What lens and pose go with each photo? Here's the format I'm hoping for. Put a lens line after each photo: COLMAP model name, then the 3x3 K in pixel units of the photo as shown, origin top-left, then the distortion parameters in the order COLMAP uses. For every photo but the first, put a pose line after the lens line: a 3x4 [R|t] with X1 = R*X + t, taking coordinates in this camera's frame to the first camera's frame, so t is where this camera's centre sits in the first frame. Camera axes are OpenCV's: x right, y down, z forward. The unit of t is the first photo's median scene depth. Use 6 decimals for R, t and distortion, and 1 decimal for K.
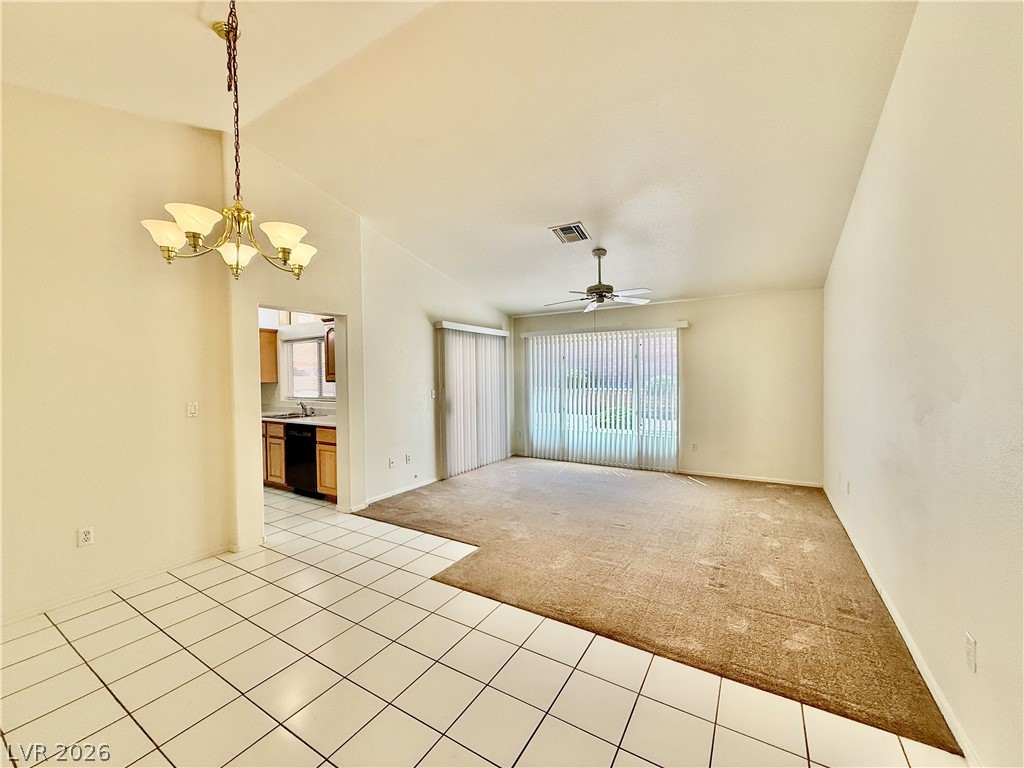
lens RADIAL K [[407.8, 0, 509.0], [0, 407.8, 385.6], [0, 0, 1]] dist [-0.000671, -0.000188]
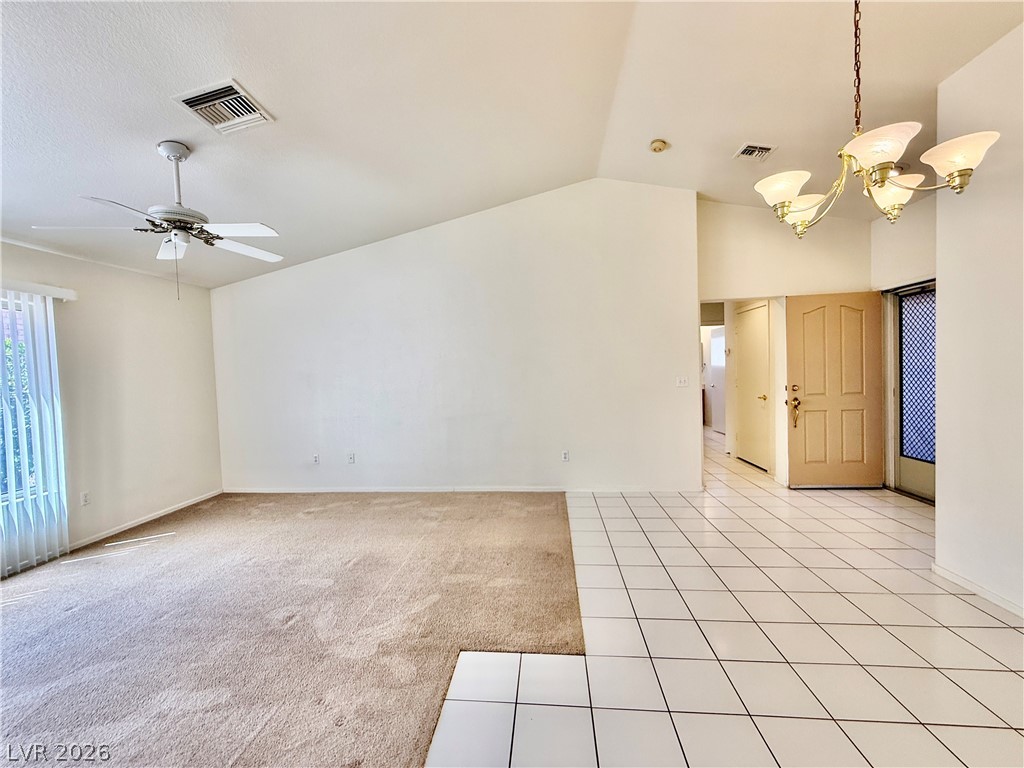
lens RADIAL K [[407.8, 0, 509.0], [0, 407.8, 385.6], [0, 0, 1]] dist [-0.000671, -0.000188]
pose [[-0.440415, -0.002481, 0.897791, -0.385865], [0.057604, 0.997858, 0.031015, -0.001150], [-0.895945, 0.065376, -0.439328, 0.713637]]
